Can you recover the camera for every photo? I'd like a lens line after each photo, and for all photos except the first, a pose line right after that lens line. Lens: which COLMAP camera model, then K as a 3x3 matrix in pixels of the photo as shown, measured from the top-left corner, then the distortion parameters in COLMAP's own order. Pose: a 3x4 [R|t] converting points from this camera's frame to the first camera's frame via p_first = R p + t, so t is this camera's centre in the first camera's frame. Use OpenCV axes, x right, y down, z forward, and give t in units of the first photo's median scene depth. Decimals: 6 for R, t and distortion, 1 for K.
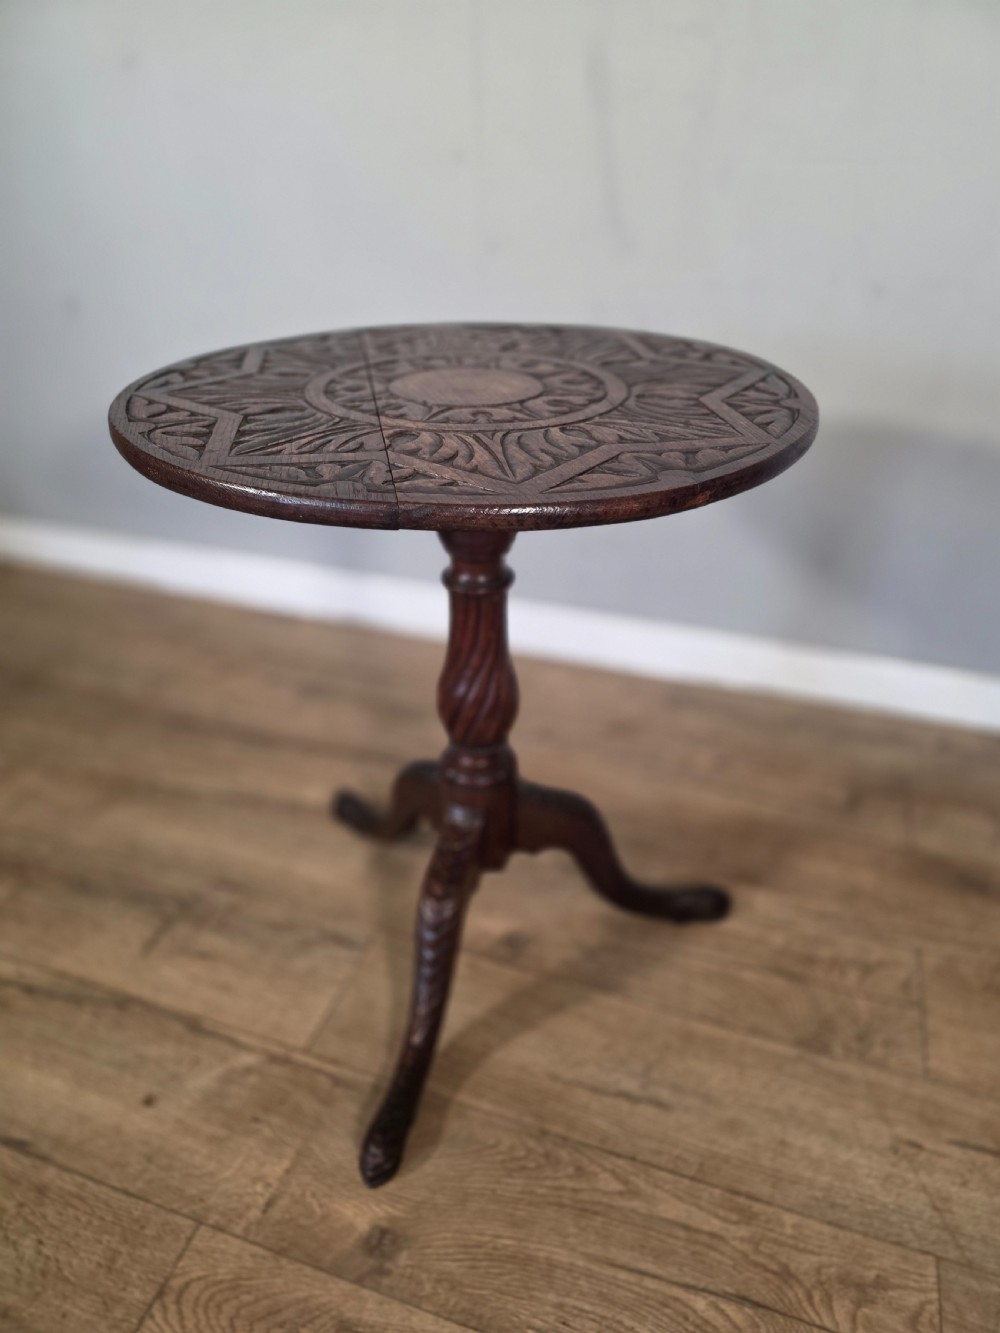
lens RADIAL K [[901.5, 0, 503.3], [0, 901.5, 687.7], [0, 0, 1]] dist [0.046980, -0.054075]
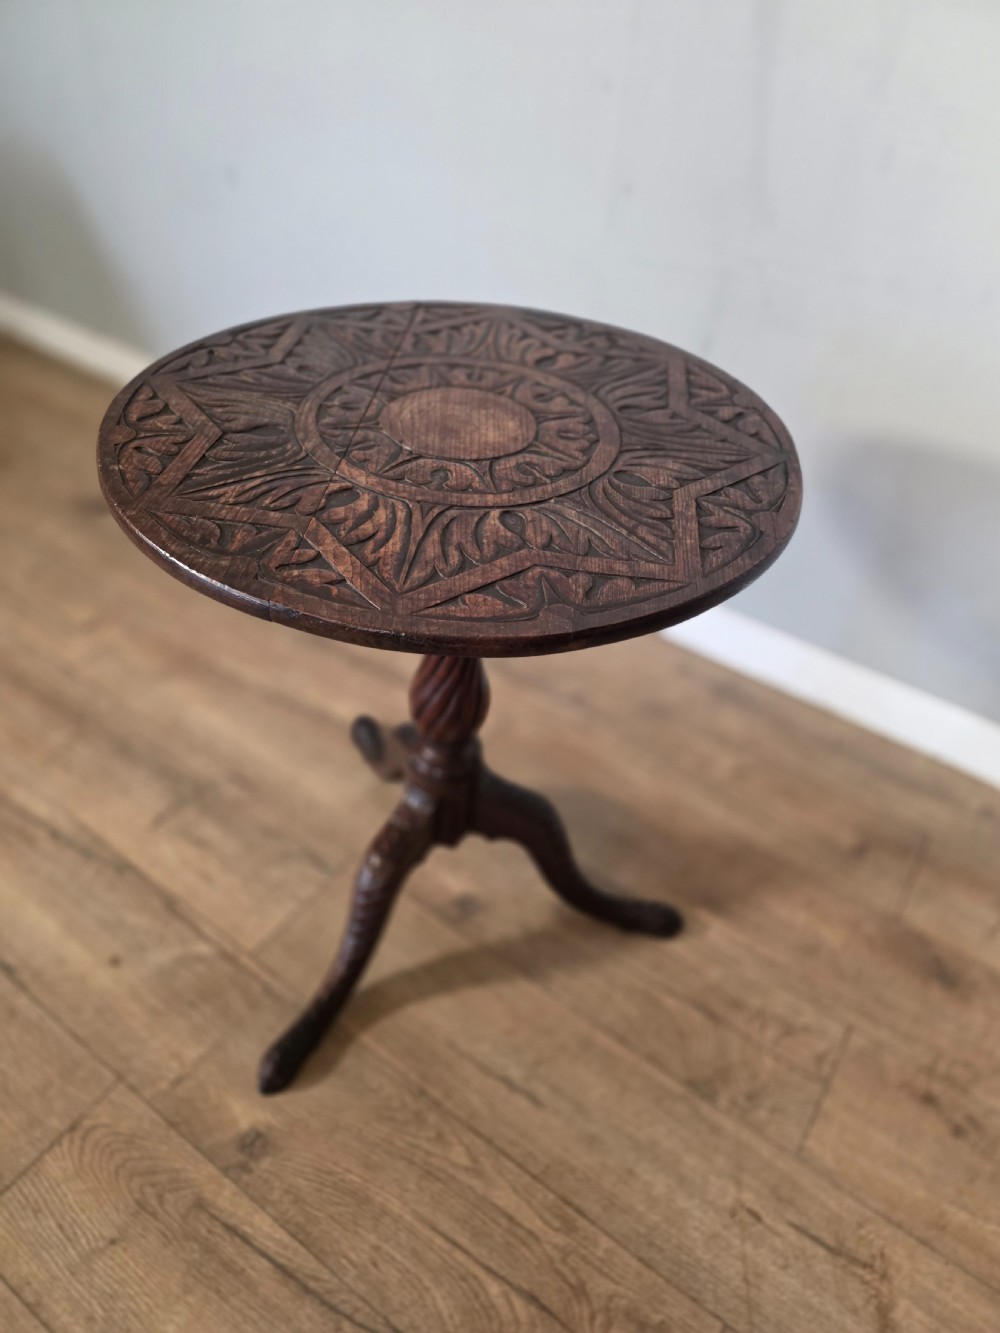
lens RADIAL K [[901.5, 0, 494.1], [0, 901.5, 674.2], [0, 0, 1]] dist [0.046980, -0.054075]
pose [[0.957375, 0.233362, -0.170222, 0.203083], [-0.204331, 0.963685, 0.171931, -0.216812], [0.204163, -0.129821, 0.970291, 0.008176]]
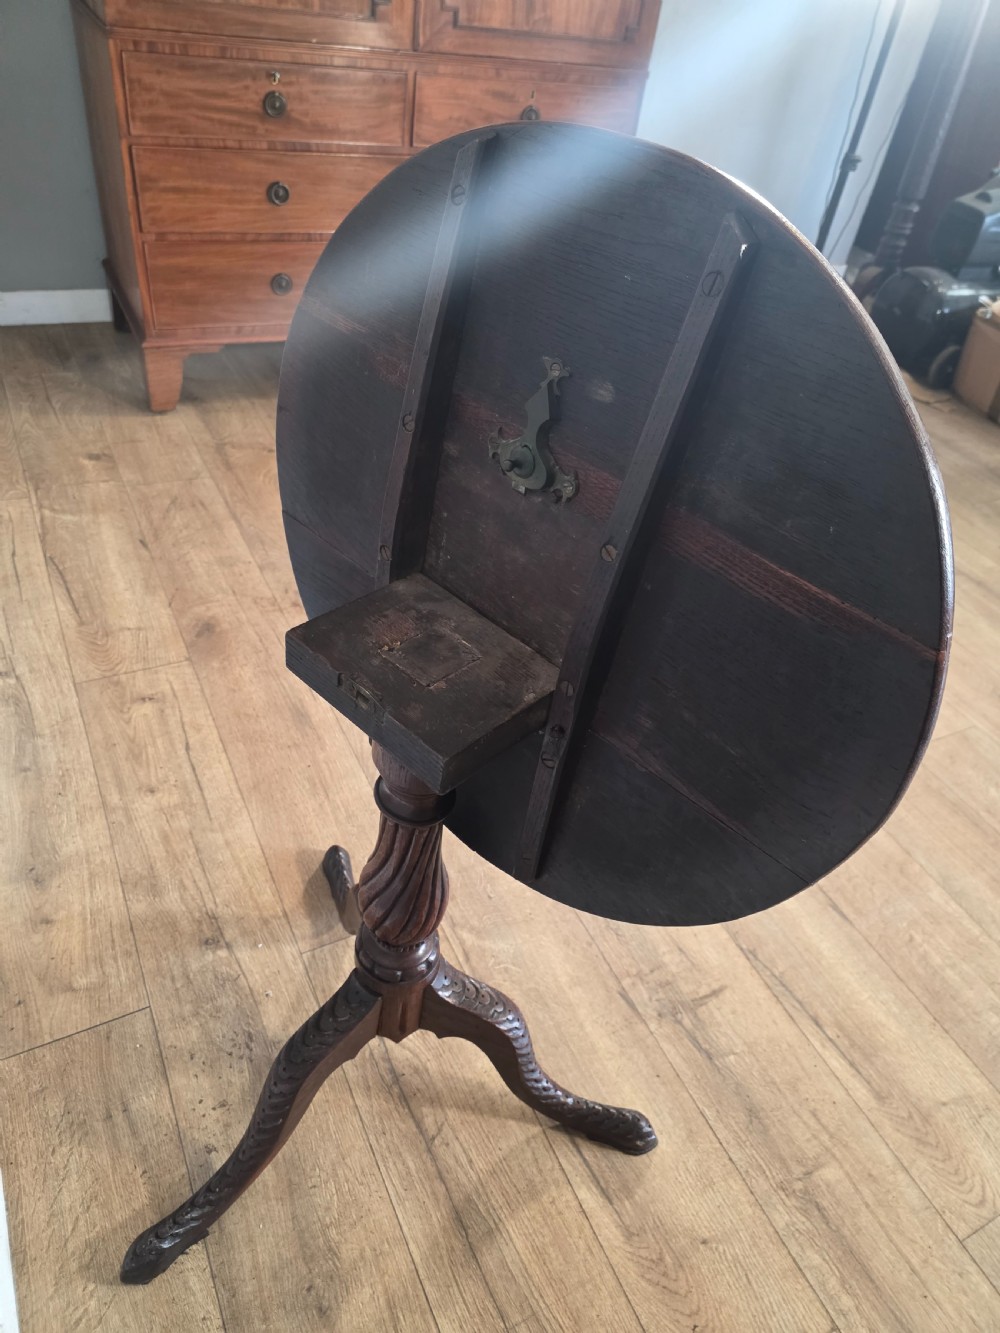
lens RADIAL K [[901.5, 0, 513.3], [0, 901.5, 661.7], [0, 0, 1]] dist [0.046980, -0.054075]
pose [[-0.713873, -0.521299, 0.467582, -0.645194], [0.252716, 0.430936, 0.866273, -1.119816], [-0.653085, 0.736574, -0.175893, 1.320126]]
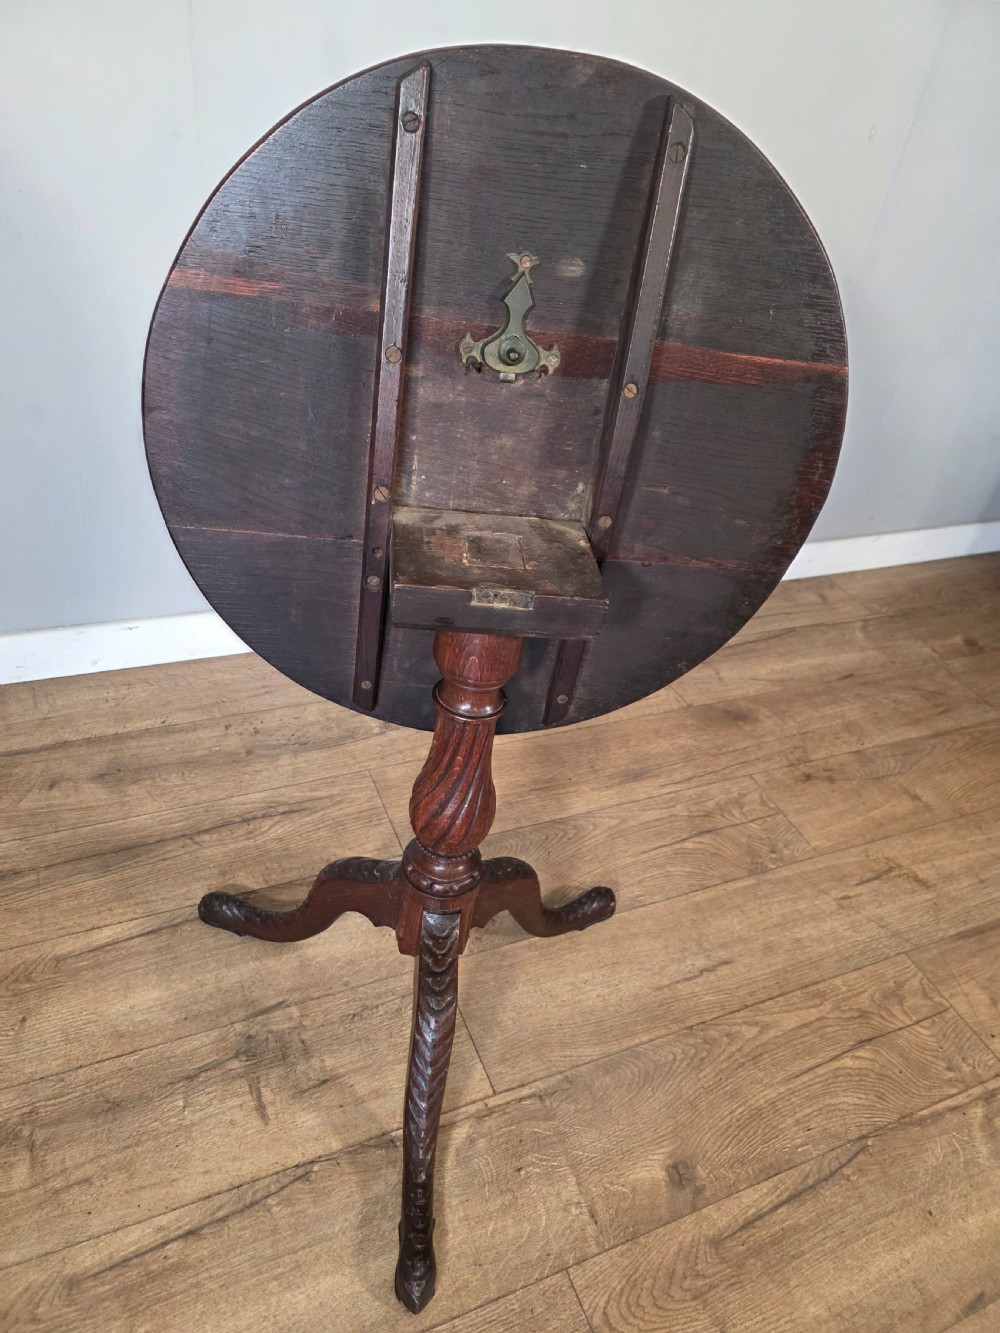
lens RADIAL K [[901.5, 0, 493.5], [0, 901.5, 680.8], [0, 0, 1]] dist [0.046980, -0.054075]
pose [[0.741741, -0.337476, 0.579596, -0.745070], [0.253385, 0.941141, 0.223719, -0.325357], [-0.620981, -0.019081, 0.783594, 0.195094]]
